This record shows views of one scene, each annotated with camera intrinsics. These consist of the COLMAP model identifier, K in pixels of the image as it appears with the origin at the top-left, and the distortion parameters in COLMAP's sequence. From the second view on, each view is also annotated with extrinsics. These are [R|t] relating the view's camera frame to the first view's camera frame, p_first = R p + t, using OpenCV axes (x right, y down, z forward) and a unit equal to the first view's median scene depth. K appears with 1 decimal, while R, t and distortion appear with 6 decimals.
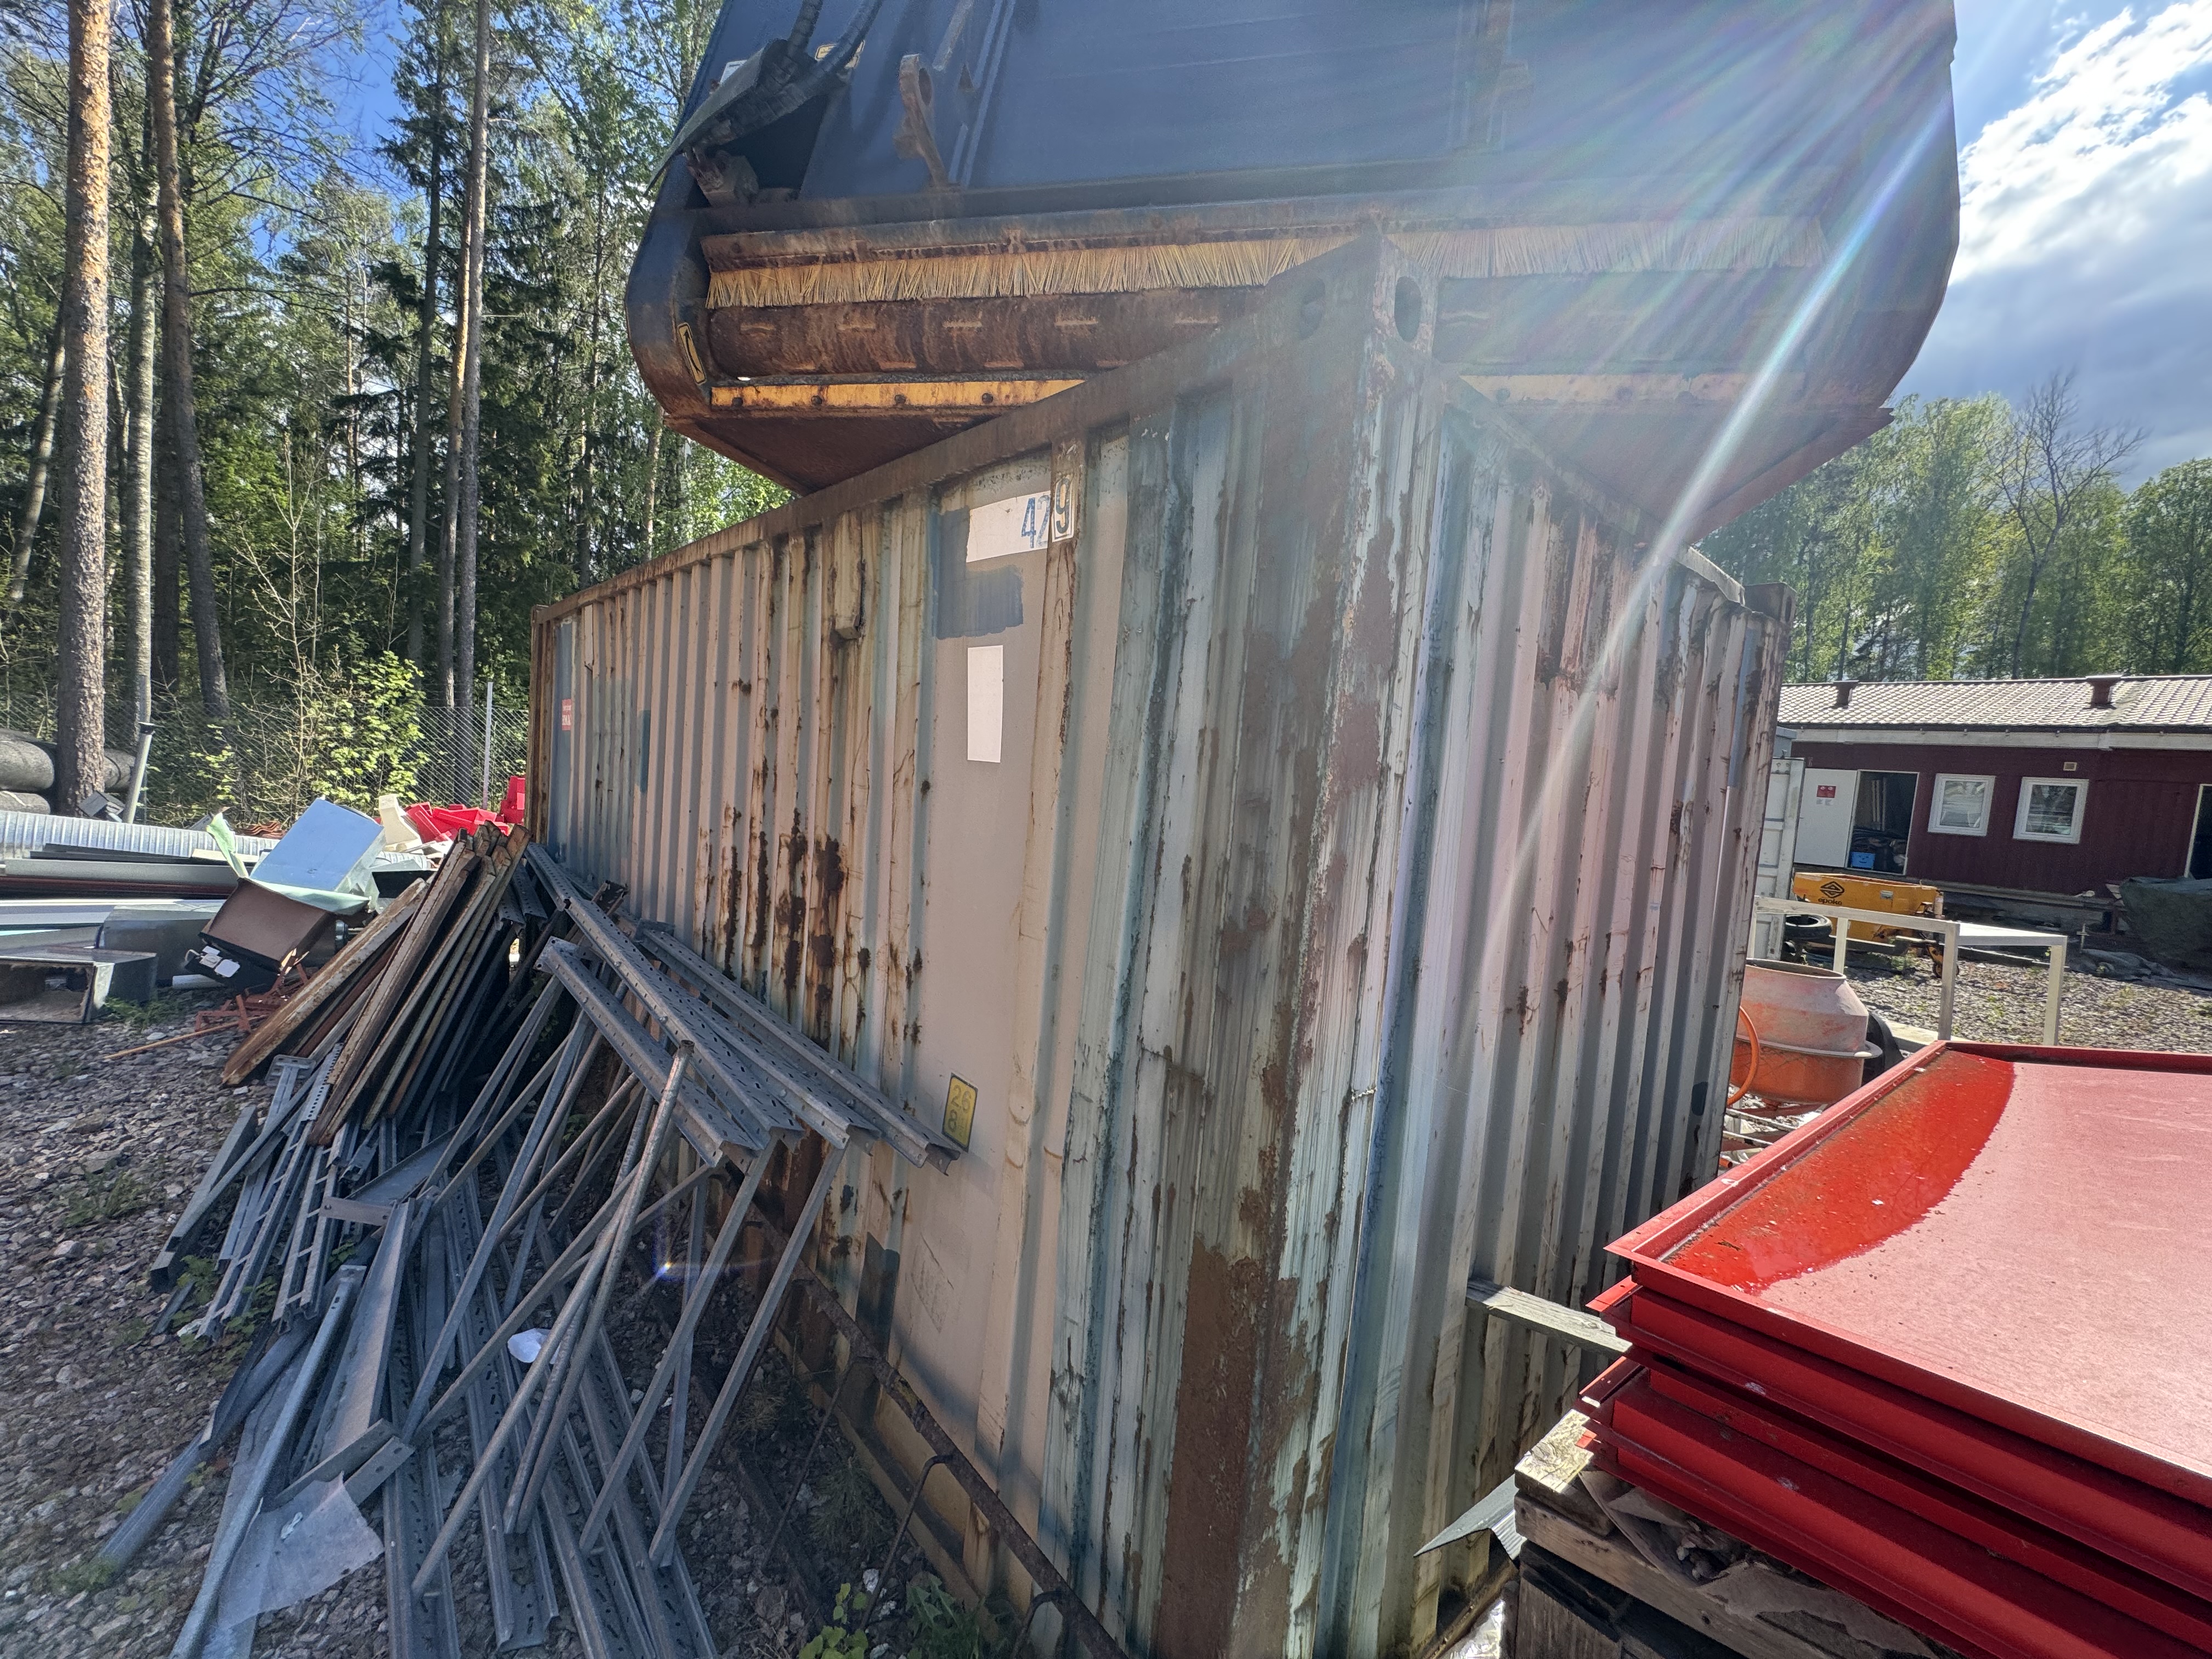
lens RADIAL K [[879.0, 0, 1105.2], [0, 879.0, 830.1], [0, 0, 1]] dist [-0.002901, -0.000129]
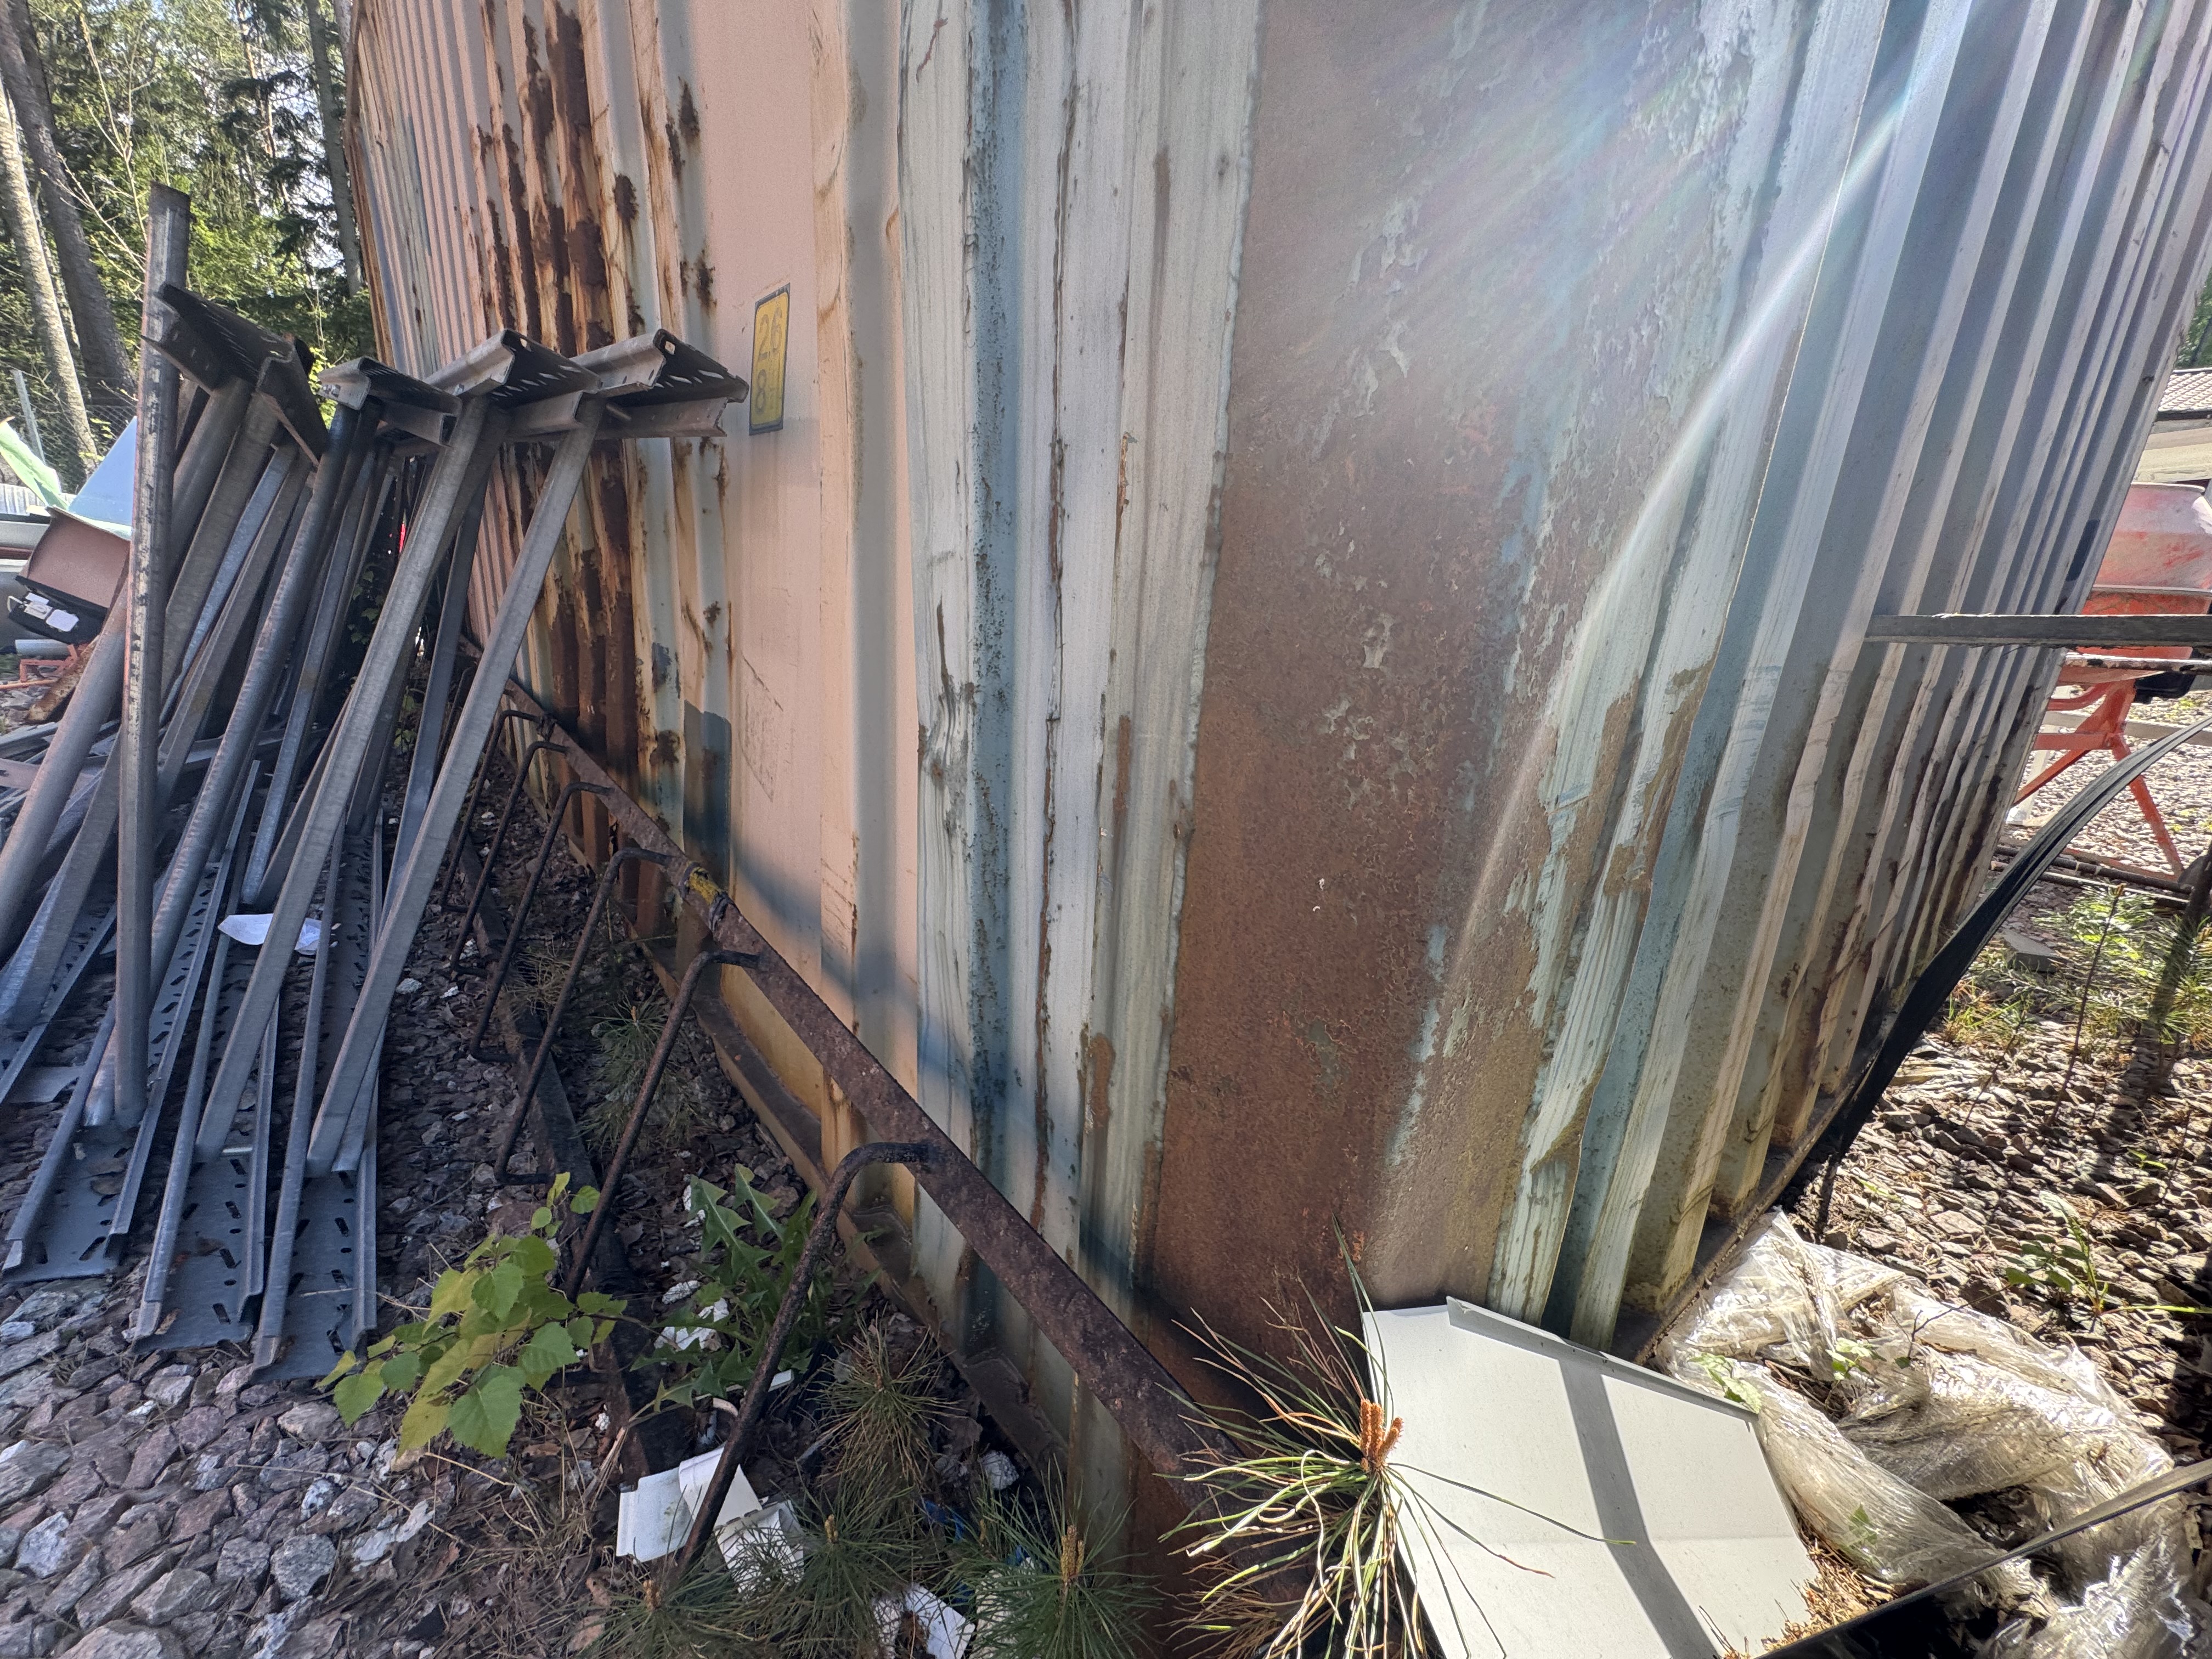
lens RADIAL K [[879.0, 0, 1106.9], [0, 879.0, 824.0], [0, 0, 1]] dist [-0.002901, -0.000129]
pose [[0.999350, -0.010631, -0.034459, 0.047846], [0.018054, 0.974678, 0.222885, 0.587990], [0.031216, -0.223362, 0.974236, 0.591312]]
